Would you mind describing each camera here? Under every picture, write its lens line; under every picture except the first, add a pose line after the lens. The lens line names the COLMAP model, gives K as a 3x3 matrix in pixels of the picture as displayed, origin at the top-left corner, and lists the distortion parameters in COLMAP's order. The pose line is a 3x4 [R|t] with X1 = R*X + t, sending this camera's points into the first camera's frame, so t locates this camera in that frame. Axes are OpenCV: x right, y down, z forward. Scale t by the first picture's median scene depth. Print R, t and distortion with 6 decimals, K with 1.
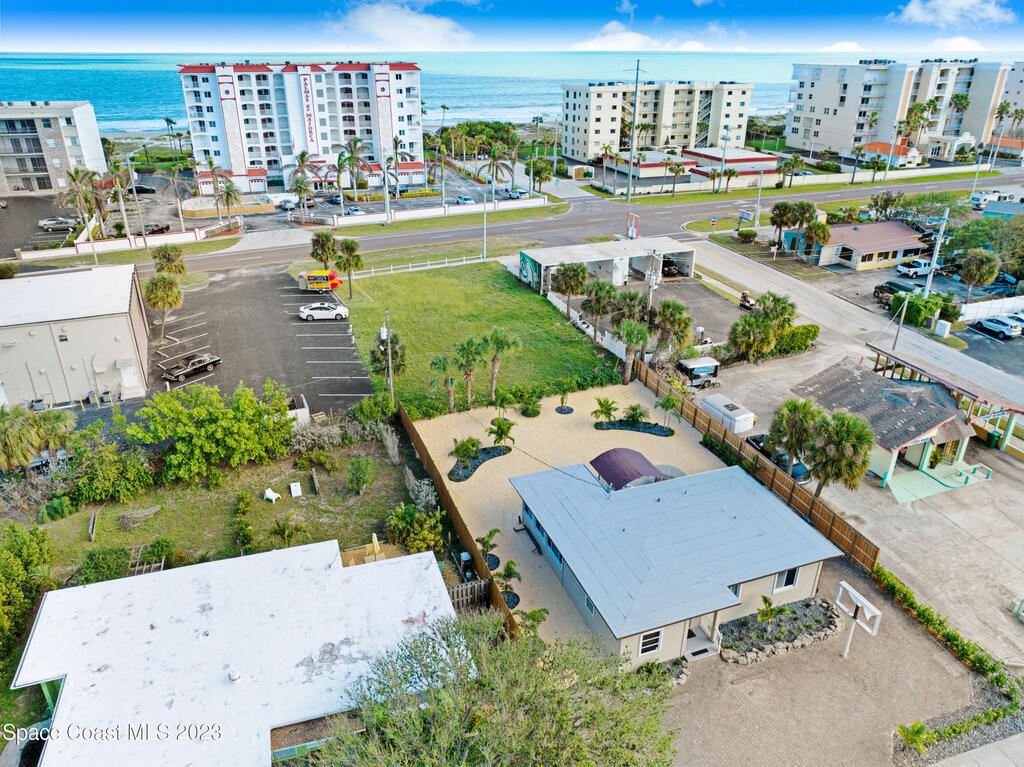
lens RADIAL K [[709.4, 0, 512.0], [0, 709.4, 383.5], [0, 0, 1]] dist [-0.041965, 0.025661]
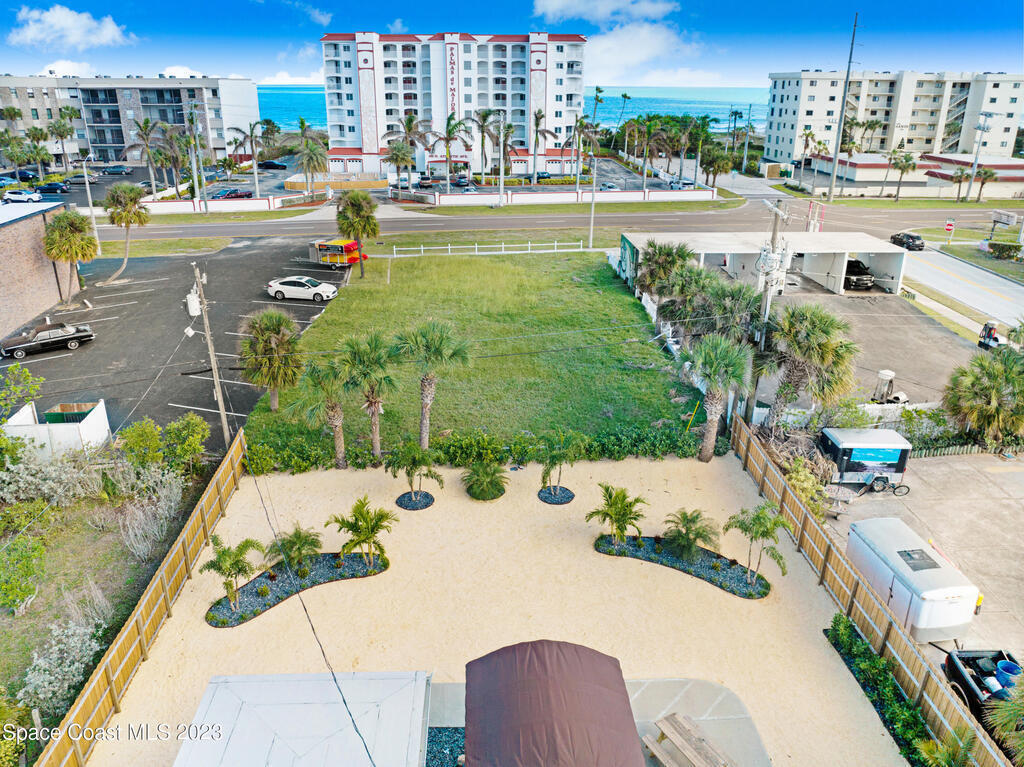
lens RADIAL K [[692.2, 0, 535.5], [0, 692.2, 363.2], [0, 0, 1]] dist [-0.035960, 0.002572]
pose [[0.956234, 0.110075, -0.271109, 0.125907], [-0.128165, 0.990497, -0.049893, -0.020974], [0.263041, 0.082456, 0.961255, 0.358247]]
